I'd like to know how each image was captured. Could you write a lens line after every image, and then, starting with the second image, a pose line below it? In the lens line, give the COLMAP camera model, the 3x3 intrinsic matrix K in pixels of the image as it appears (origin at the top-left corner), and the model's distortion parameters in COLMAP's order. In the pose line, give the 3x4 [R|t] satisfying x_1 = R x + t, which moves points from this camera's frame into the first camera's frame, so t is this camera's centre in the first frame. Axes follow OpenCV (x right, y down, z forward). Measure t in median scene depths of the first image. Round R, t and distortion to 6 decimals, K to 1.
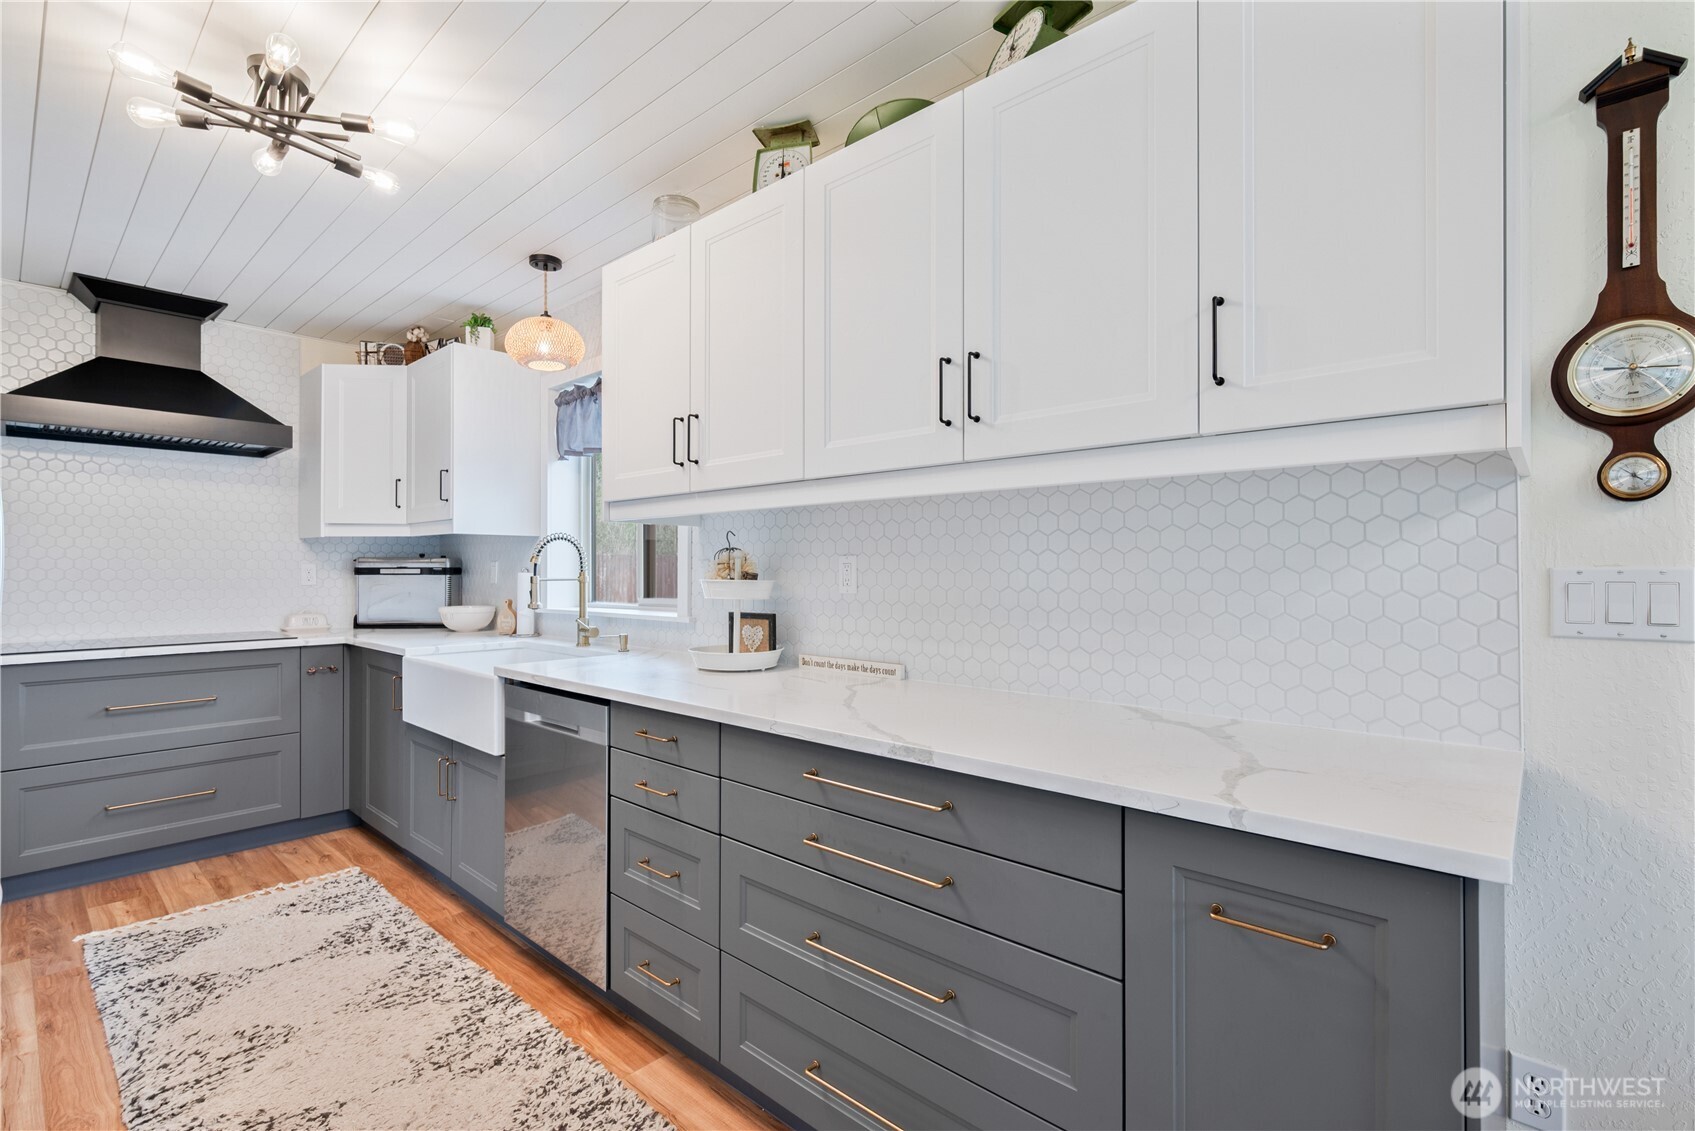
lens RADIAL K [[761.5, 0, 843.8], [0, 761.5, 569.9], [0, 0, 1]] dist [0.002309, 0.000099]
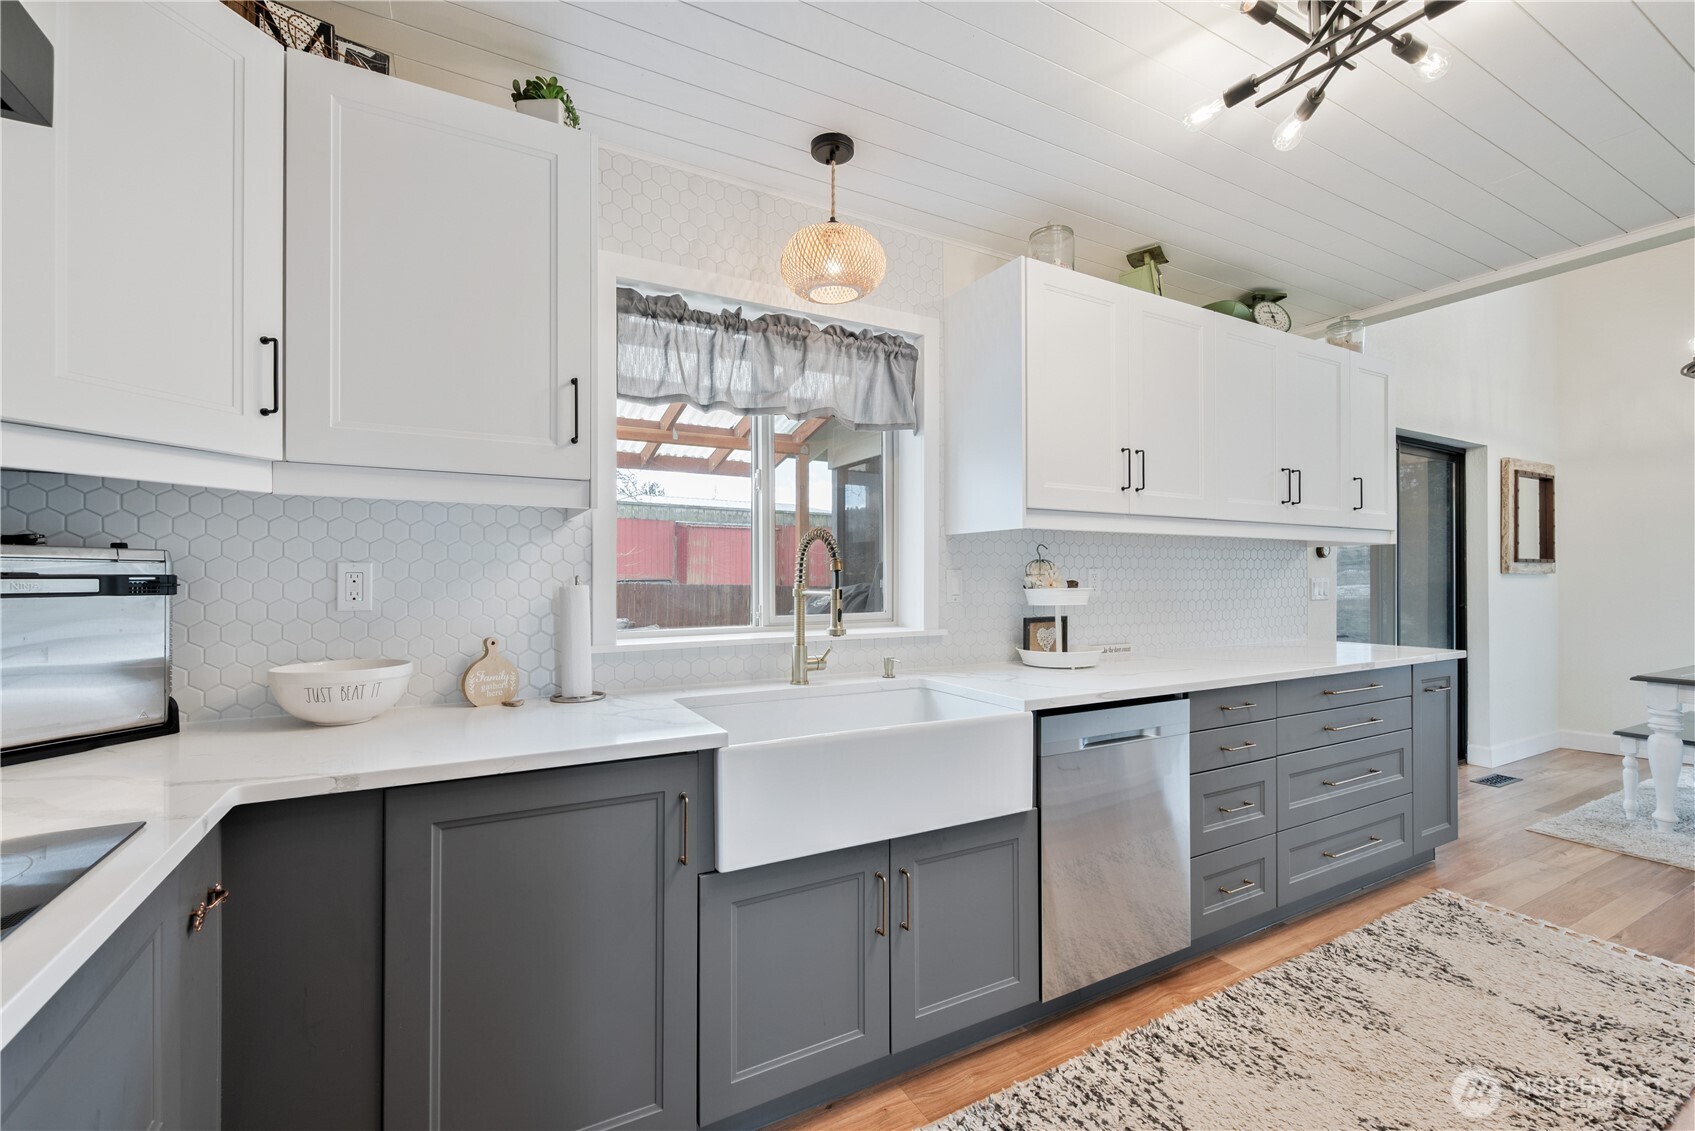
lens RADIAL K [[715.7, 0, 846.8], [0, 715.7, 570.3], [0, 0, 1]] dist [0.002111, 0.000265]
pose [[0.327018, 0.006071, 0.944999, -1.432299], [-0.002088, 0.999982, -0.005702, -0.007868], [-0.945016, -0.000108, 0.327024, 1.077134]]
